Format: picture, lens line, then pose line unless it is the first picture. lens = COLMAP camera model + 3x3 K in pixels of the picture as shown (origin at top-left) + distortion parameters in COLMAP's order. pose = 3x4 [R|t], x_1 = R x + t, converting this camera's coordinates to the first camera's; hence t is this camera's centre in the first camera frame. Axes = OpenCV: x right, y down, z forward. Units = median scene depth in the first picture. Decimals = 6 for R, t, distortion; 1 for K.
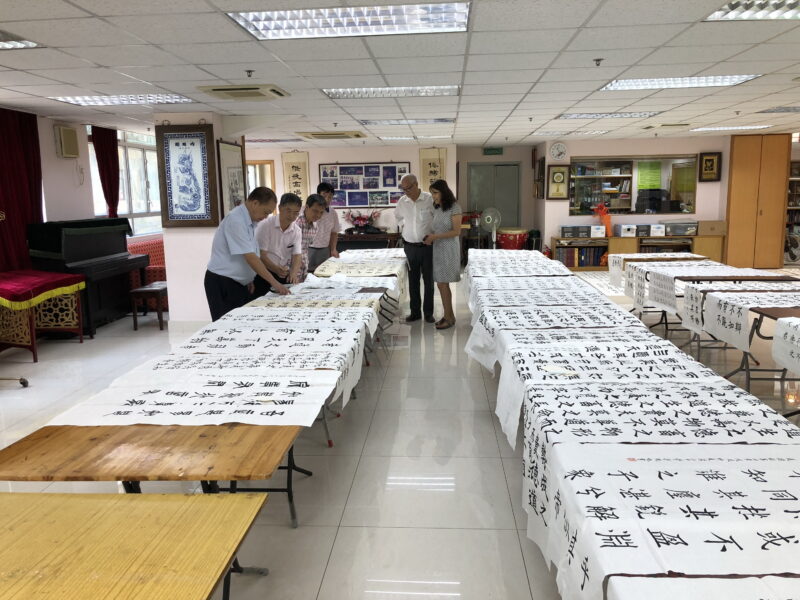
lens RADIAL K [[654.5, 0, 401.9], [0, 654.5, 302.2], [0, 0, 1]] dist [0.038534, -0.029516]
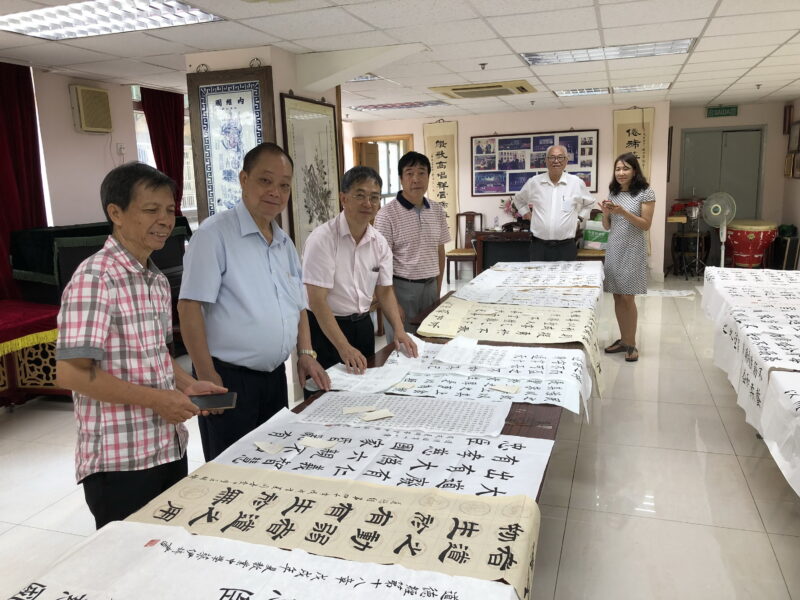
lens RADIAL K [[654.5, 0, 395.8], [0, 654.5, 298.1], [0, 0, 1]] dist [0.038534, -0.029516]
pose [[0.964787, 0.033632, -0.260872, -0.008175], [-0.027694, 0.999268, 0.026404, -0.045640], [0.261569, -0.018250, 0.965012, 0.261425]]
